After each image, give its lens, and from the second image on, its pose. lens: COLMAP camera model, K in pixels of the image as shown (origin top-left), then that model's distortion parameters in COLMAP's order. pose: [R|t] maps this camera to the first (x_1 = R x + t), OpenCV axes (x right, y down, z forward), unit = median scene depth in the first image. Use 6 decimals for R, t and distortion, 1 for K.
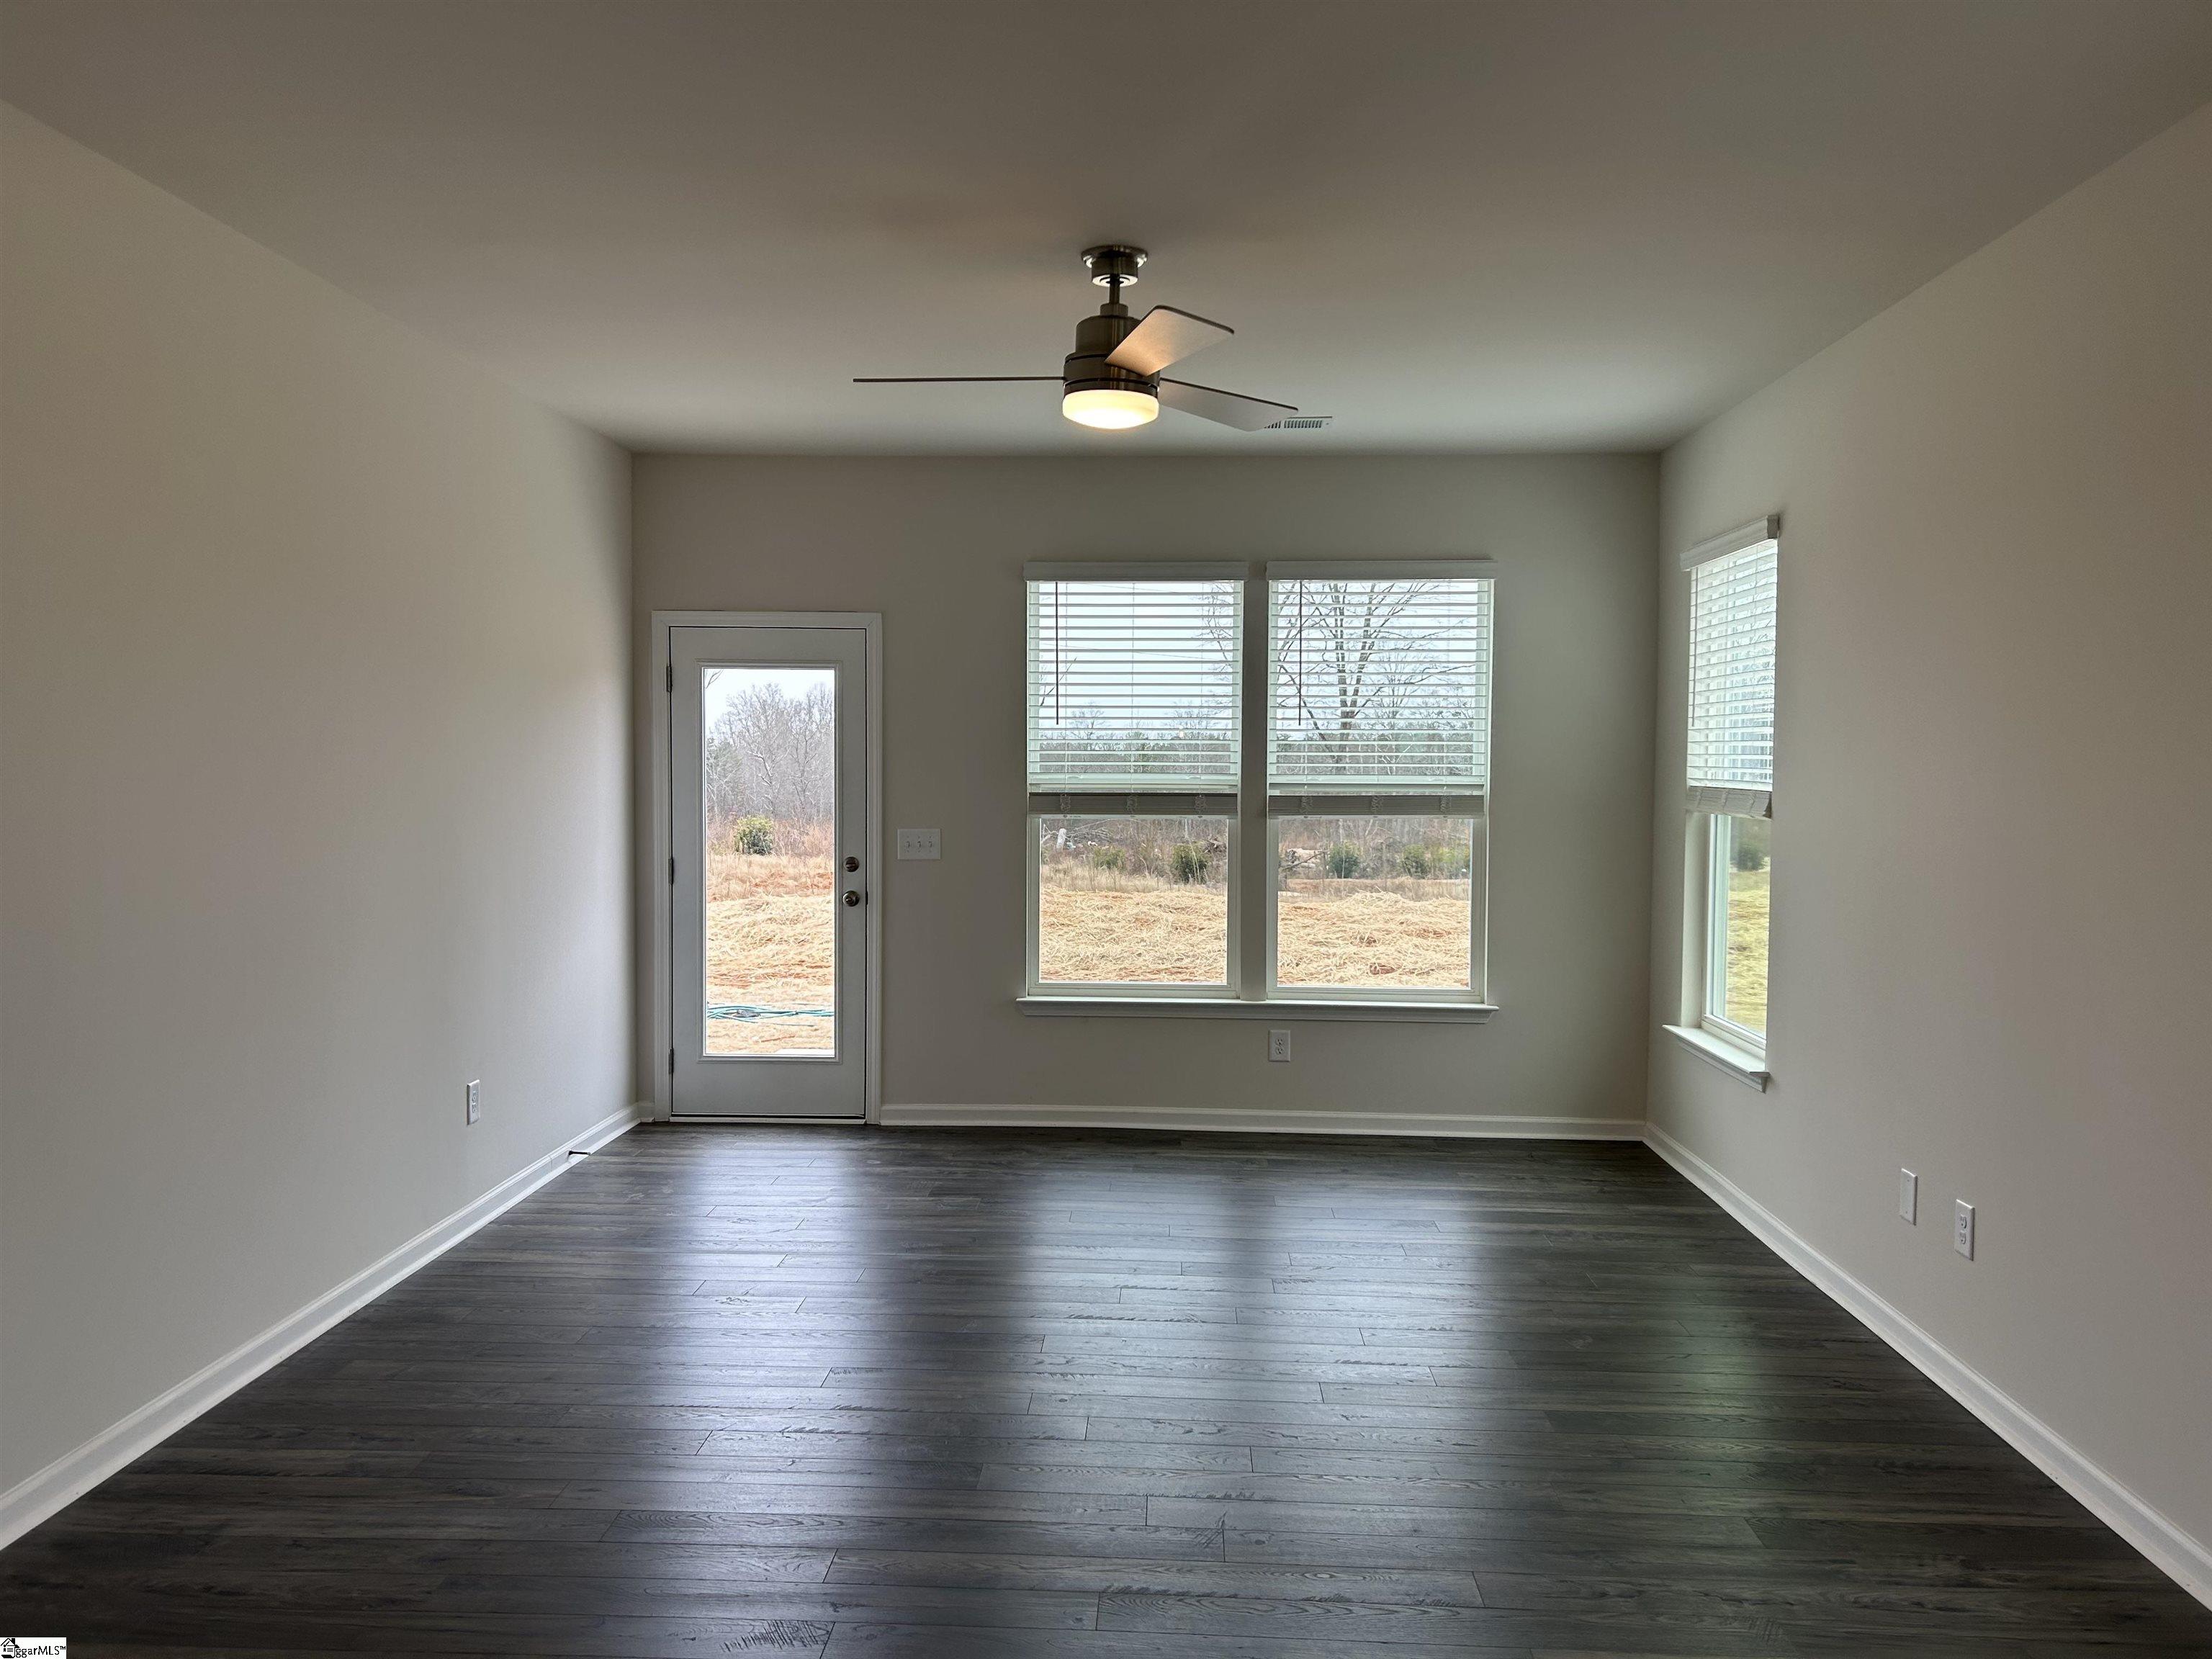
lens RADIAL K [[1653.4, 0, 1107.7], [0, 1653.4, 851.4], [0, 0, 1]] dist [0.061492, -0.061641]
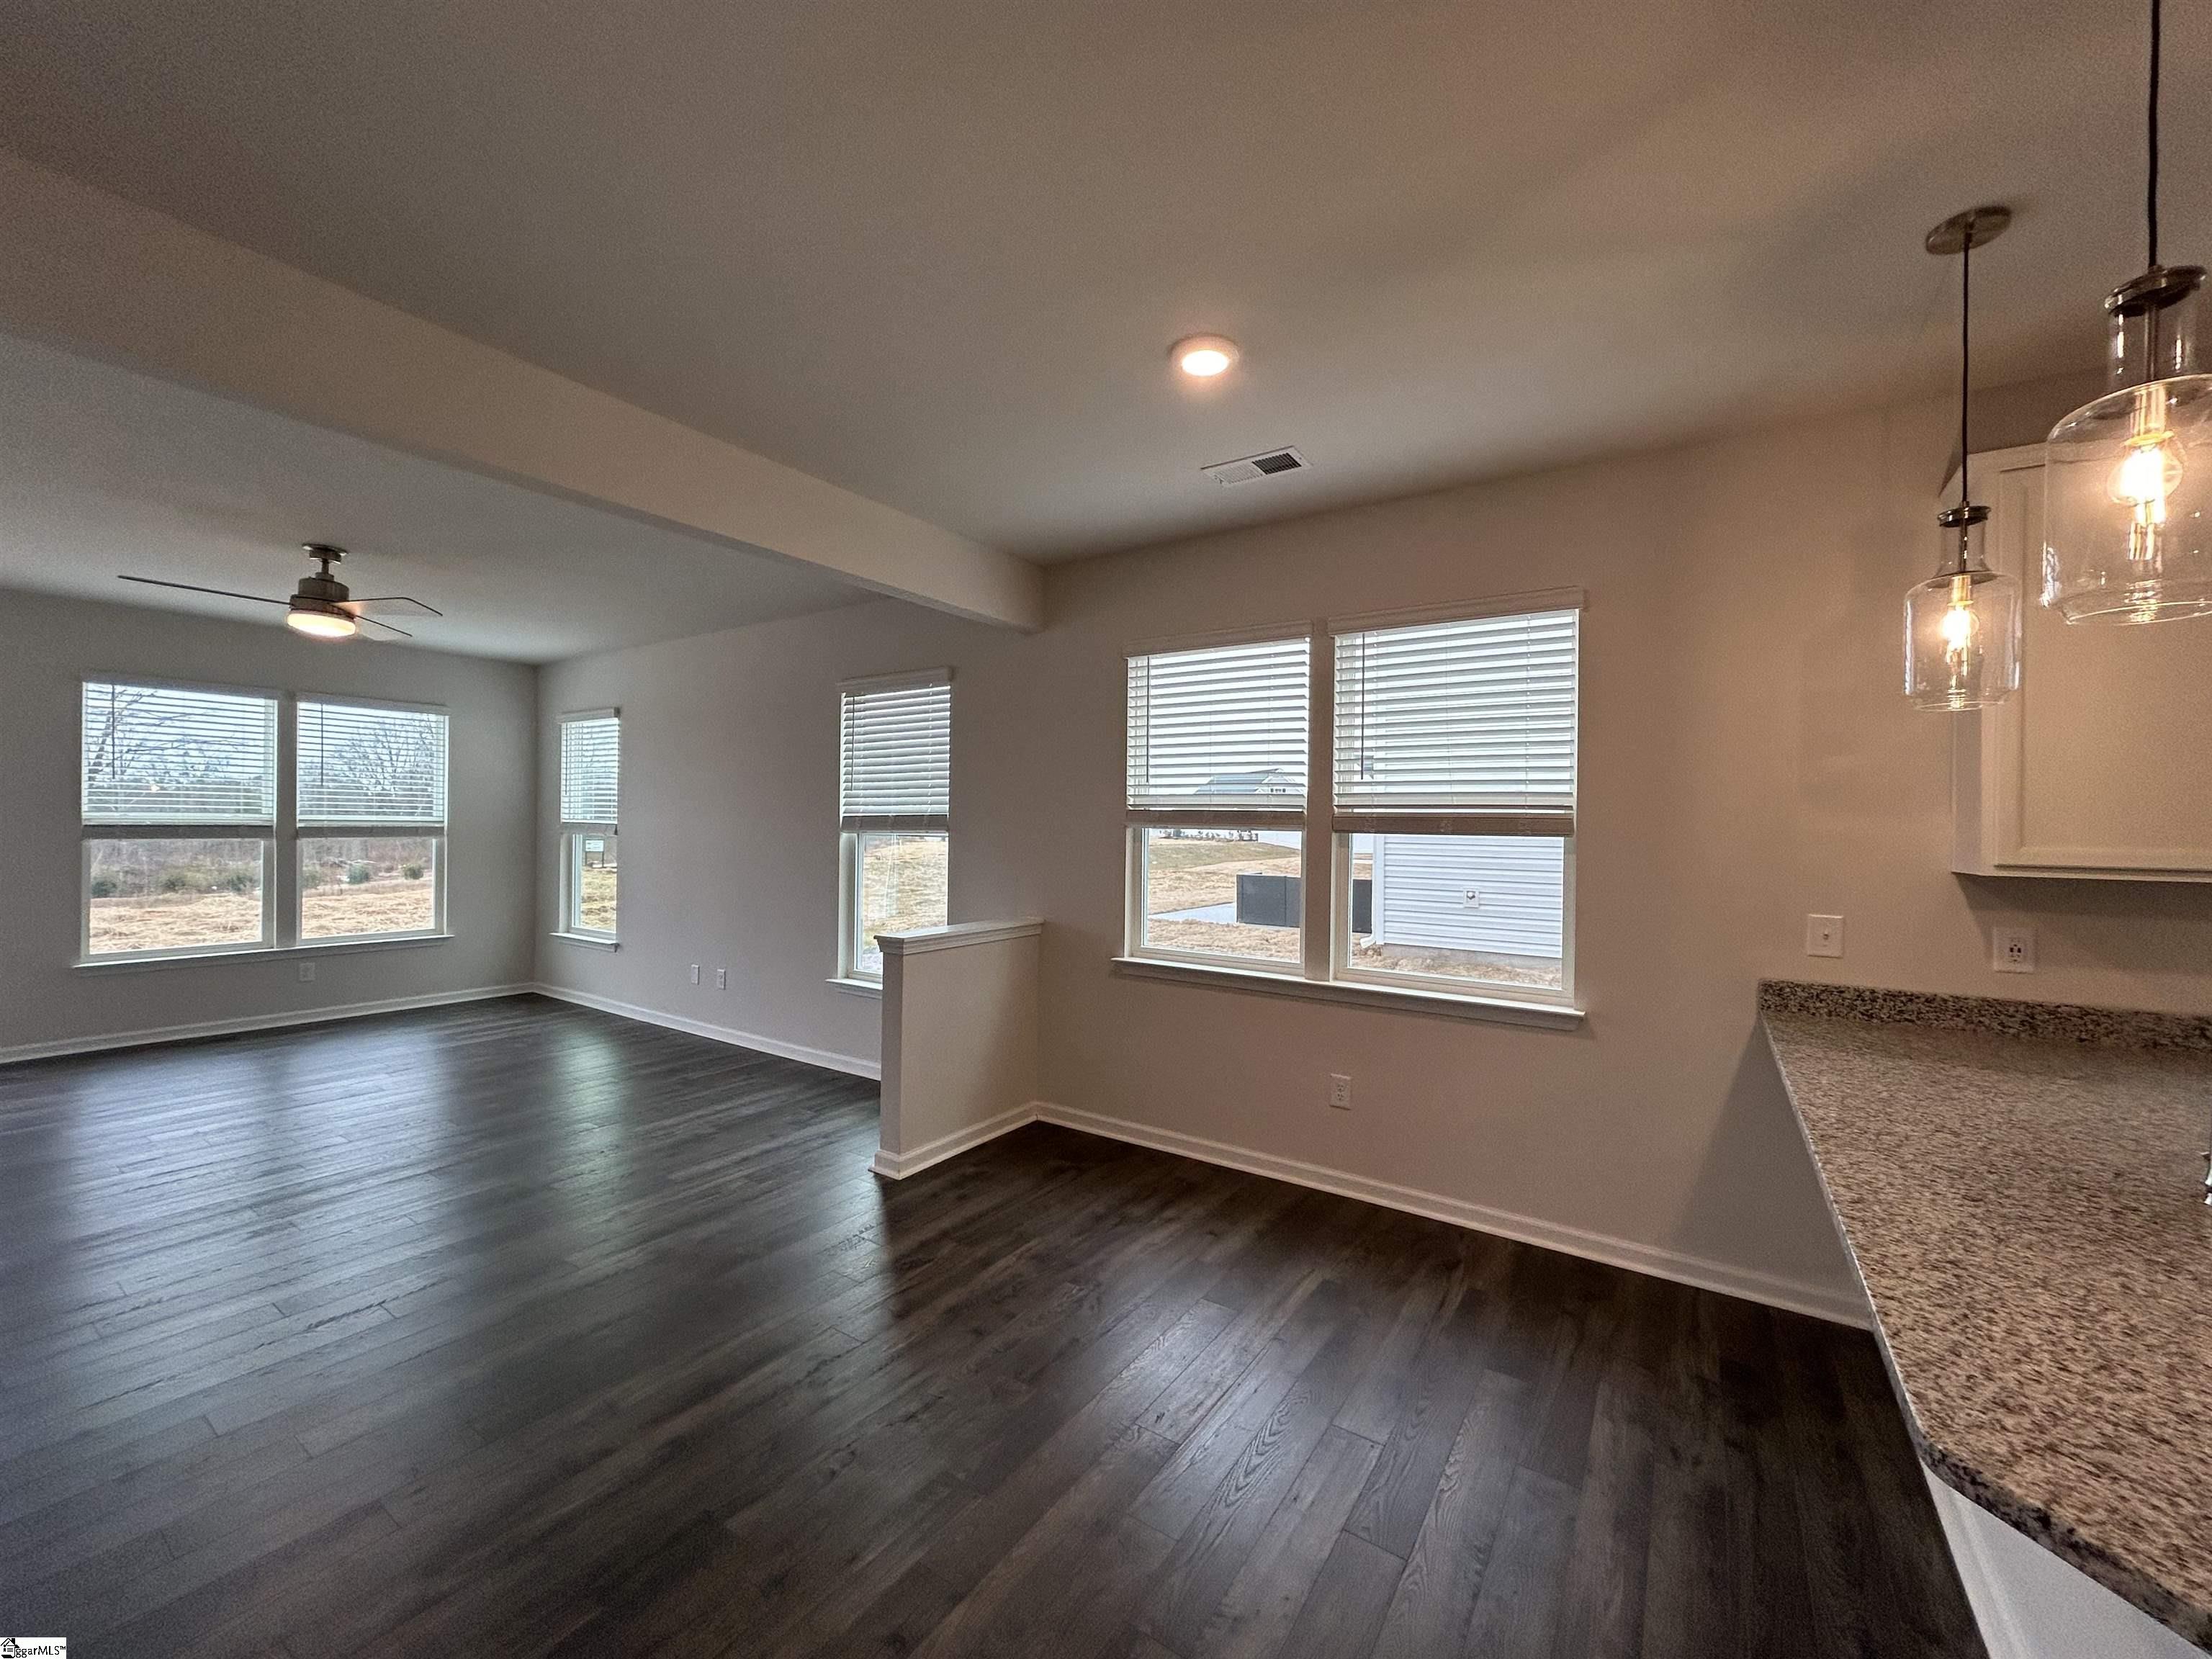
lens RADIAL K [[878.0, 0, 1105.6], [0, 878.0, 820.6], [0, 0, 1]] dist [-0.001370, 0.000656]
pose [[0.522013, 0.006552, 0.852912, -0.241170], [0.034067, 0.999012, -0.028525, 0.014420], [-0.852257, 0.043946, 0.521274, -0.191143]]
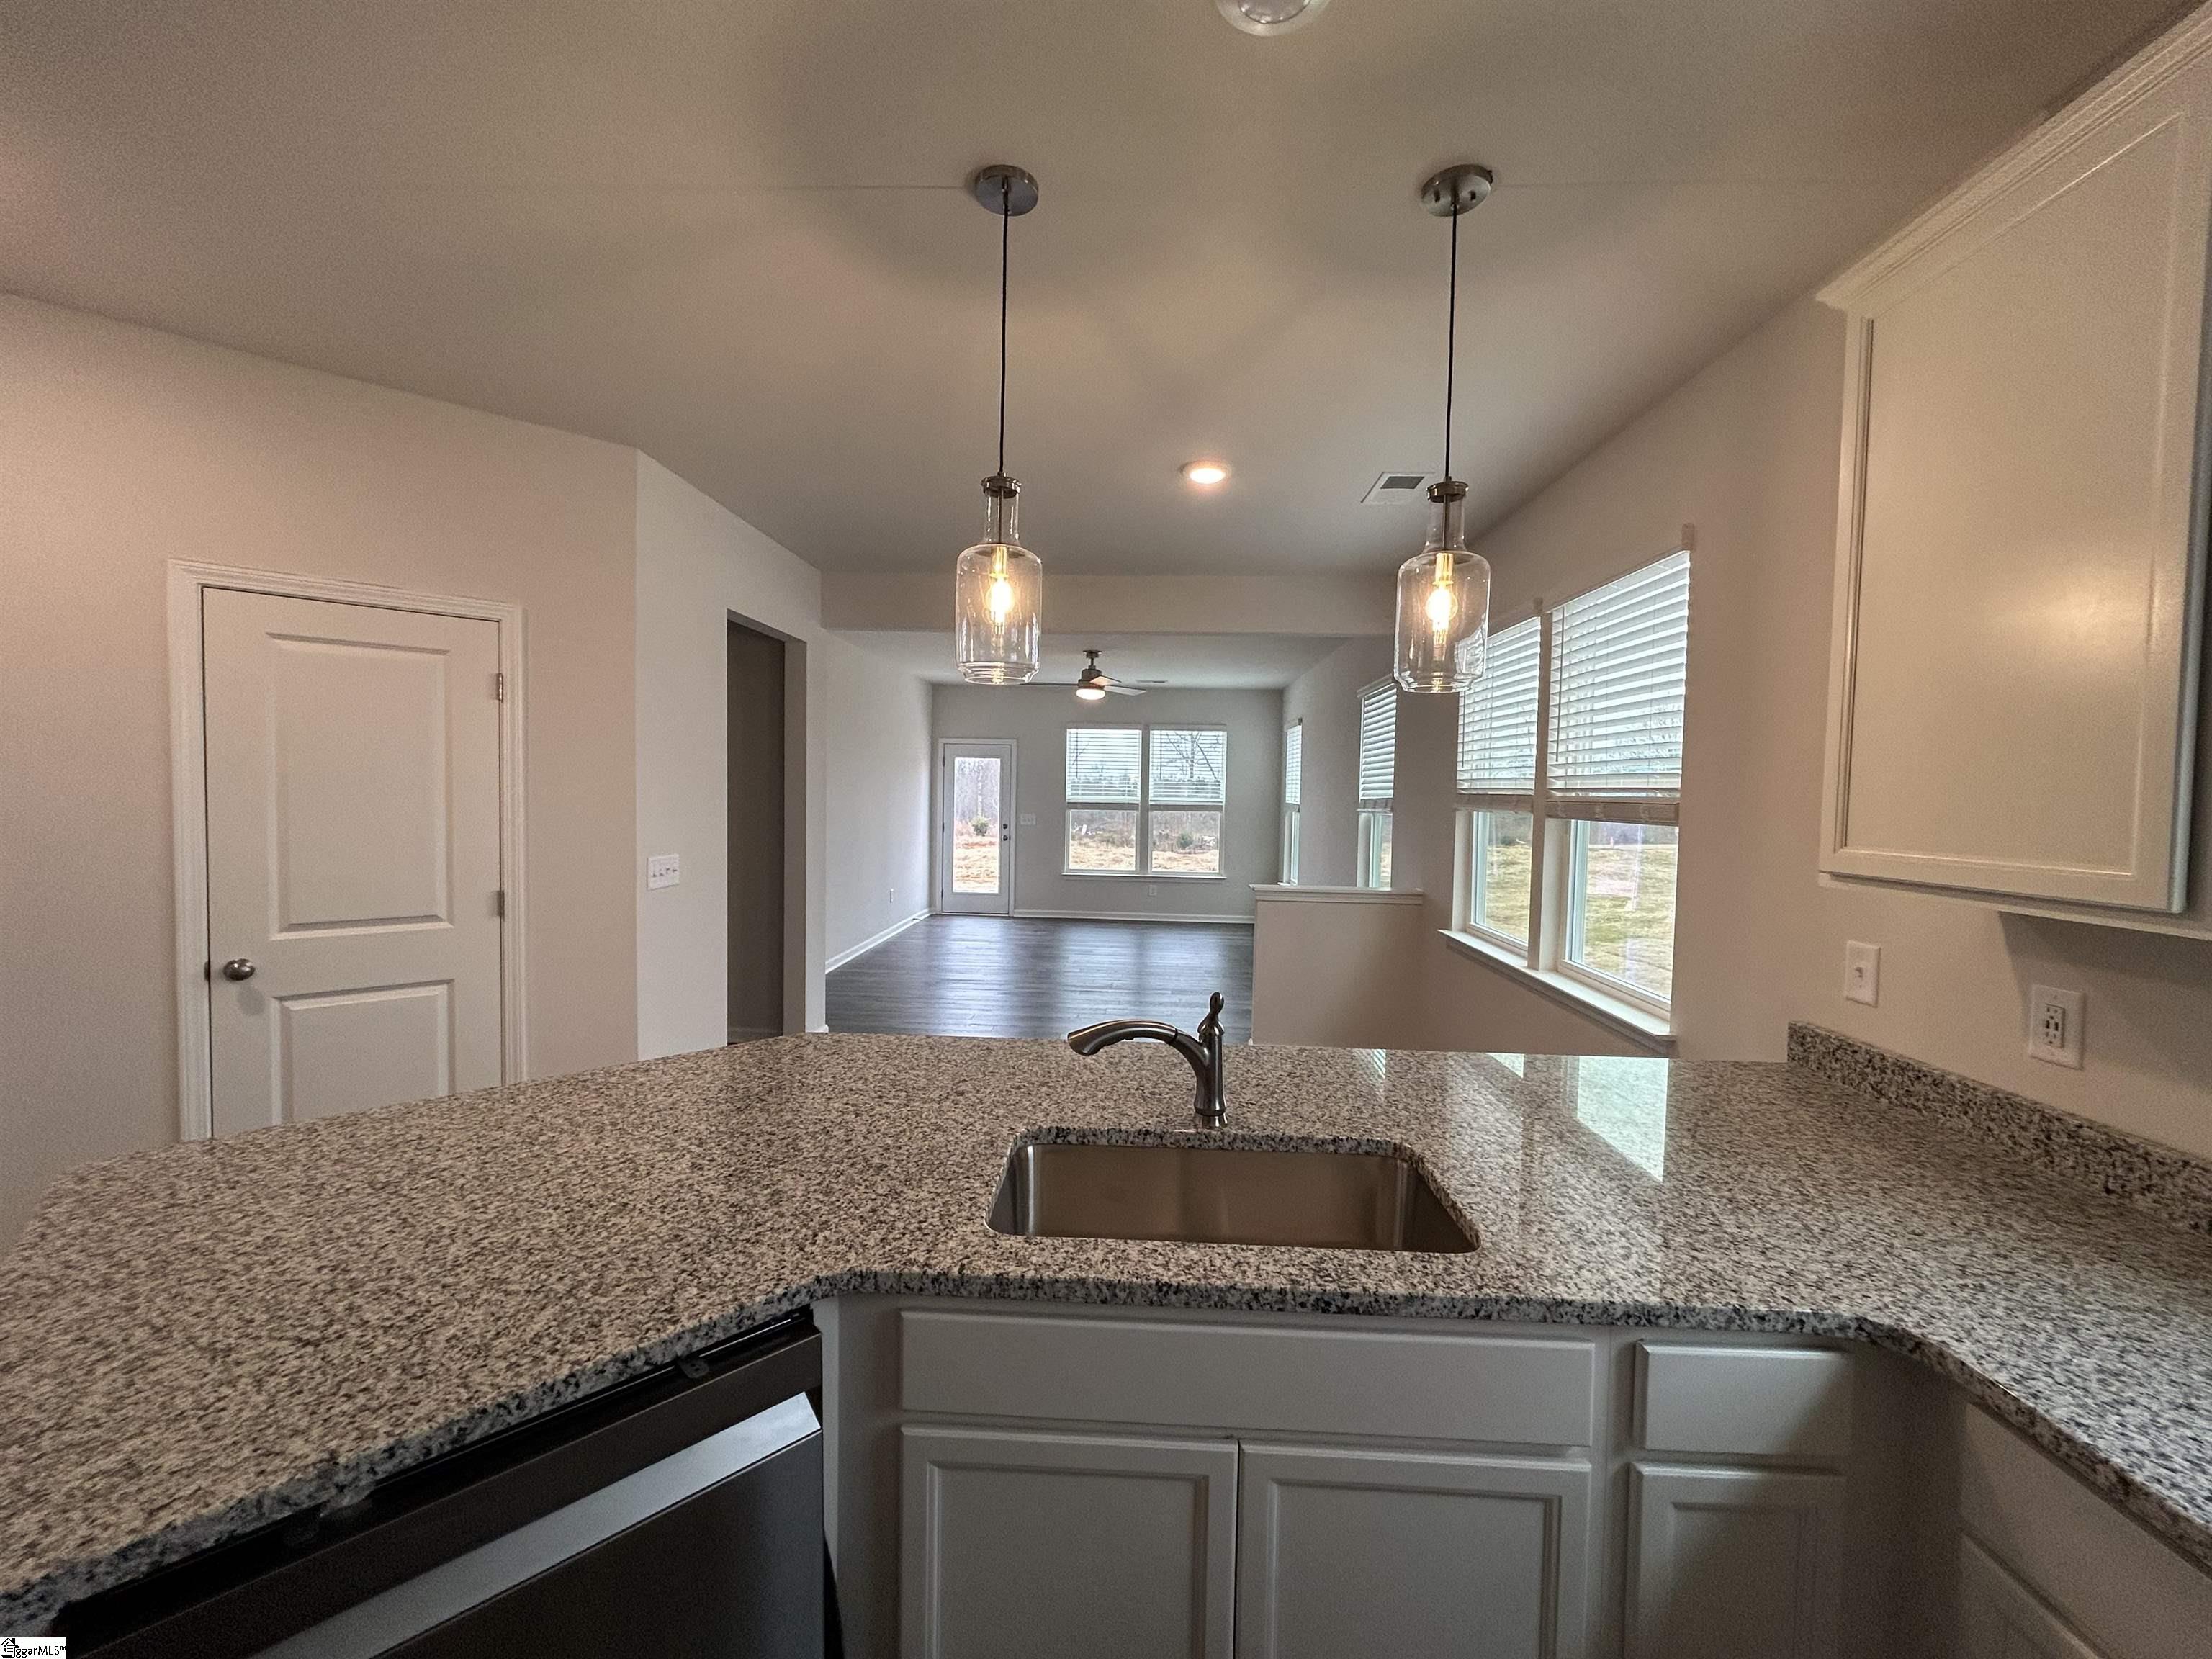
lens RADIAL K [[878.0, 0, 1102.2], [0, 878.0, 820.6], [0, 0, 1]] dist [-0.001370, 0.000656]
pose [[0.999884, 0.013069, -0.007872, 0.027152], [-0.013226, 0.999710, -0.020148, 0.026783], [0.007607, 0.020250, 0.999766, -0.540510]]
